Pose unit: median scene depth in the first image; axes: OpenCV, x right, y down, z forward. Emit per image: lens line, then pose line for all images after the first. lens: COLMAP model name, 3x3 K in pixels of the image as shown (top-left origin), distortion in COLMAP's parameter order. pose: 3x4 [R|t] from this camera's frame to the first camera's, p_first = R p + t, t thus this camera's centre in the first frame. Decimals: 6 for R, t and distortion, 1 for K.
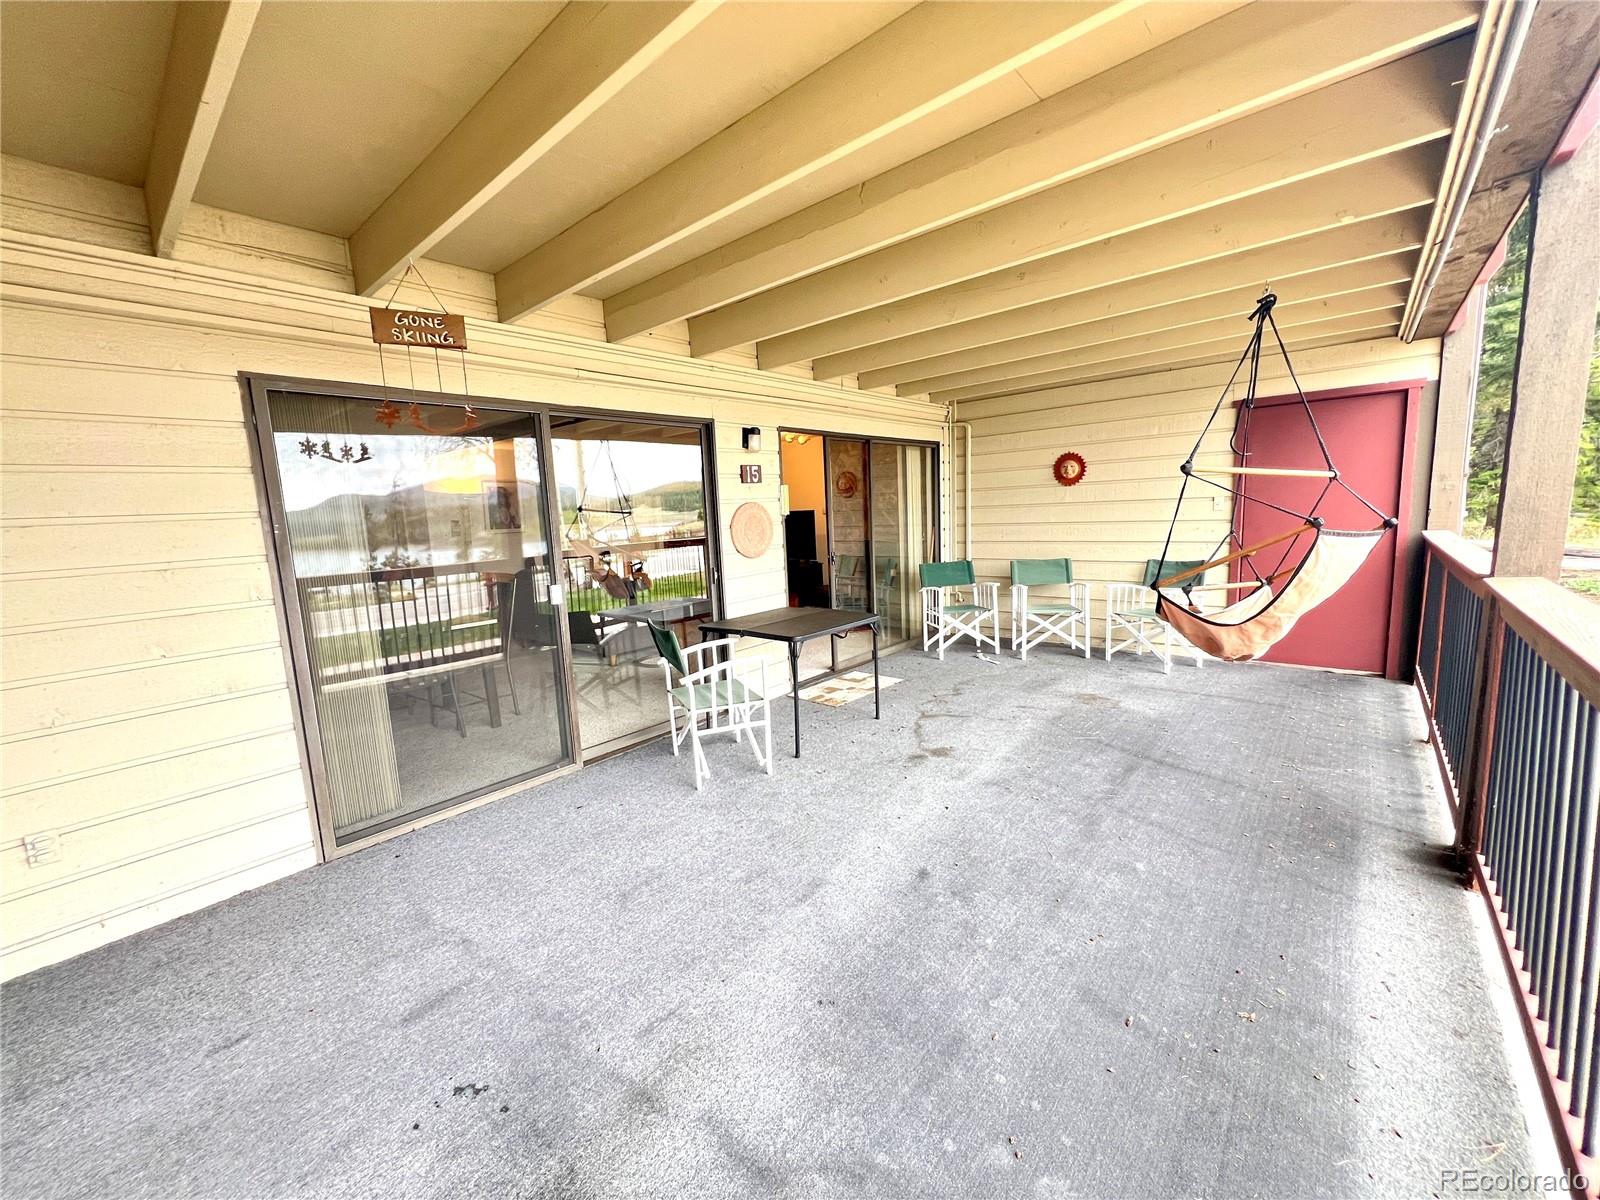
lens RADIAL K [[638.2, 0, 799.0], [0, 638.2, 594.8], [0, 0, 1]] dist [-0.003485, 0.000401]
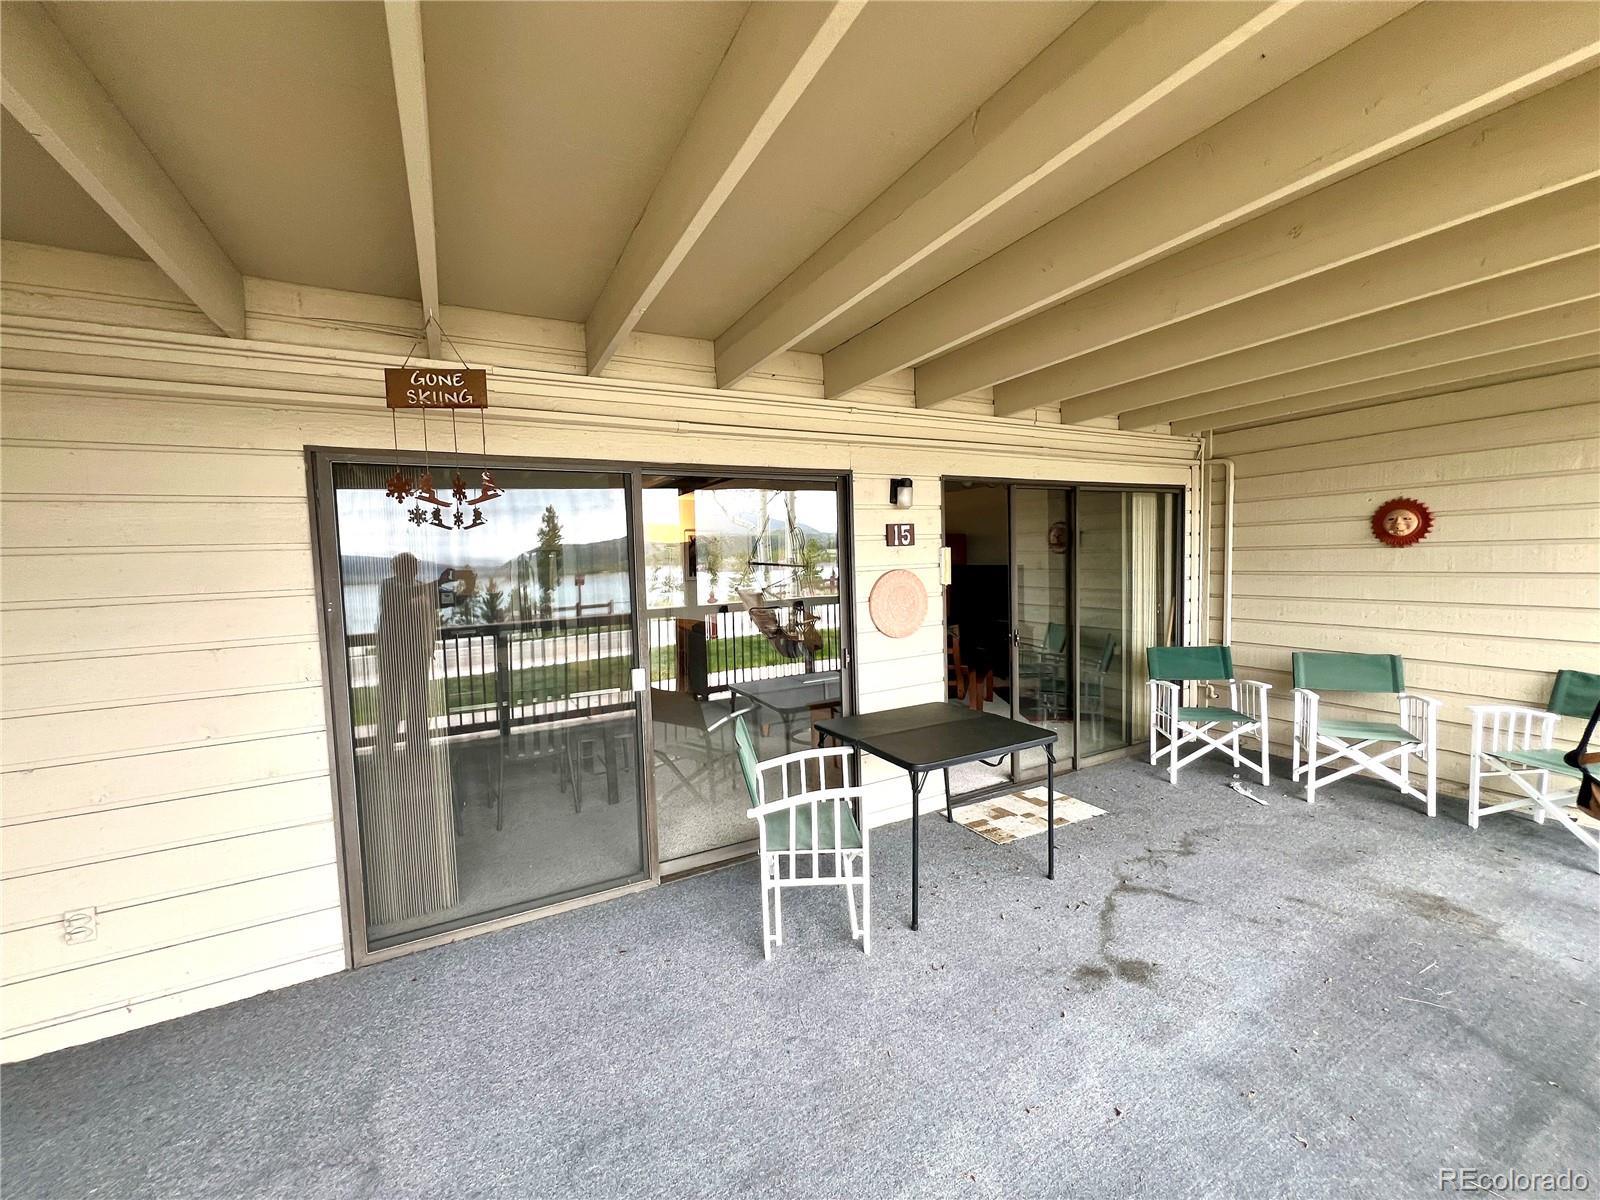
lens RADIAL K [[638.2, 0, 799.0], [0, 638.2, 594.8], [0, 0, 1]] dist [-0.003485, 0.000401]
pose [[0.933736, 0.038663, -0.355868, 0.096886], [-0.060056, 0.996979, -0.049261, -0.066204], [0.352888, 0.067368, 0.933237, 0.204114]]
